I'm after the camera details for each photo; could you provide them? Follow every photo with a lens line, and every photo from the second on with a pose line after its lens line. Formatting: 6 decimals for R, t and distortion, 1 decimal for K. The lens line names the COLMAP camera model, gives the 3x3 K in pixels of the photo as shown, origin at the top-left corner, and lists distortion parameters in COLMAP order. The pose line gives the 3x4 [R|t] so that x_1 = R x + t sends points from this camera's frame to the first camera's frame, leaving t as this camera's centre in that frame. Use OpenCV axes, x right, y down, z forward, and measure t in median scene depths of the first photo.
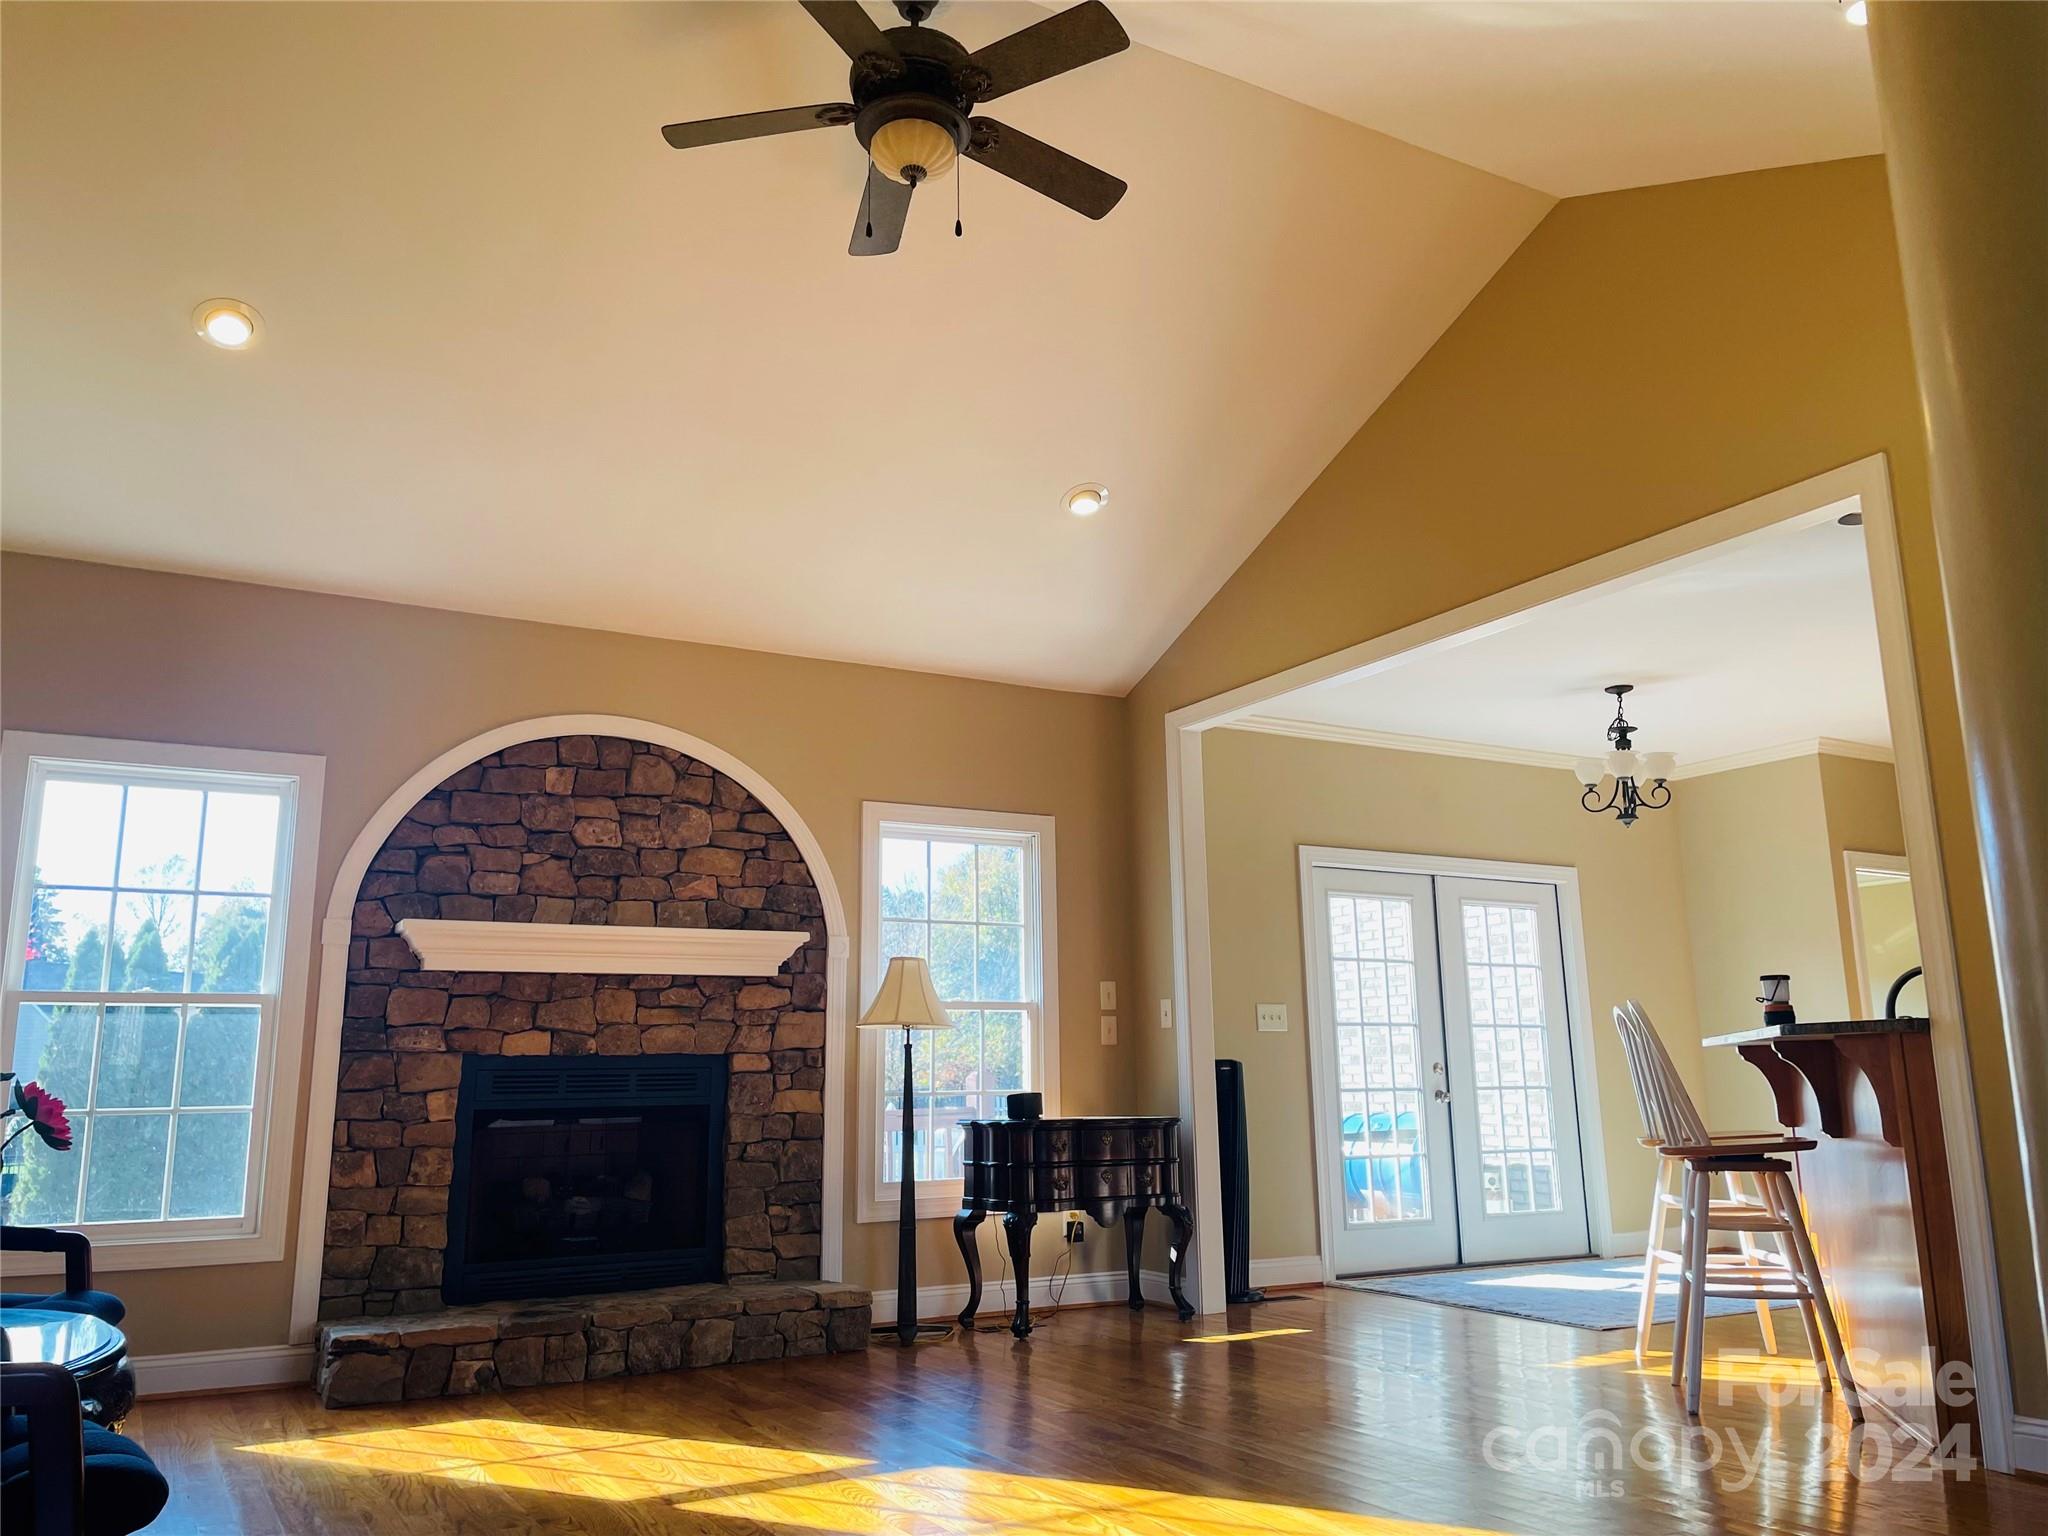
lens RADIAL K [[1532.7, 0, 1048.4], [0, 1532.7, 772.8], [0, 0, 1]] dist [0.114642, -0.154881]
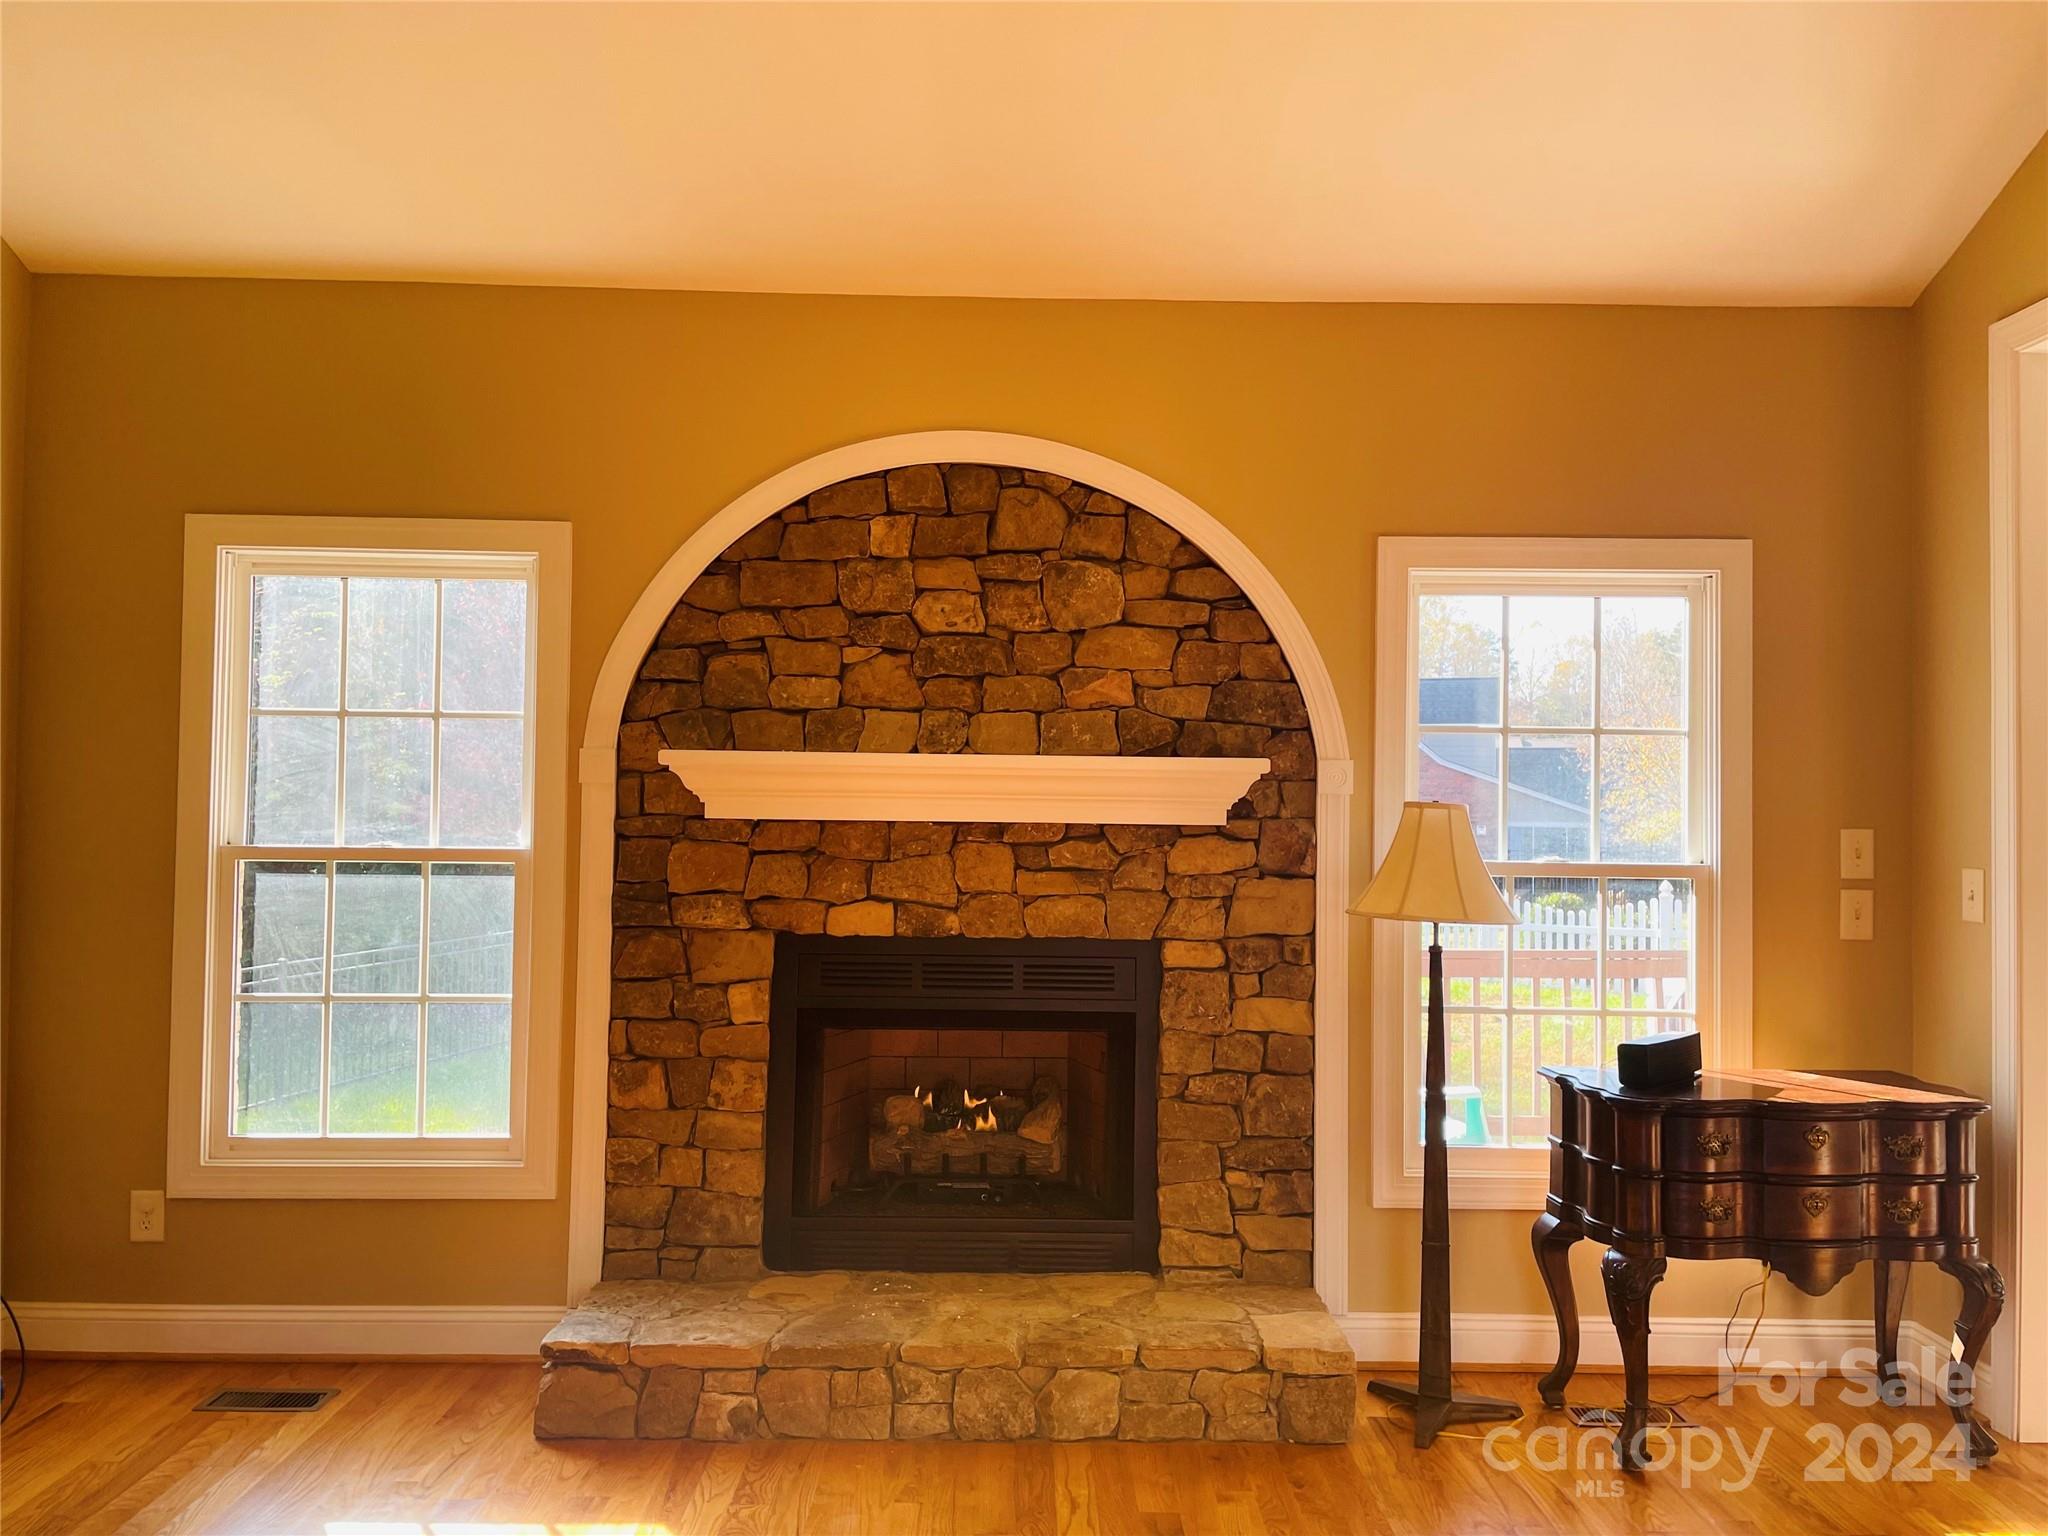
lens RADIAL K [[1532.7, 0, 1048.4], [0, 1532.7, 772.8], [0, 0, 1]] dist [0.114642, -0.154881]
pose [[0.869041, 0.016314, -0.494471, 0.075717], [0.069975, 0.985356, 0.155491, 0.006995], [0.489766, -0.169728, 0.855173, 0.438783]]
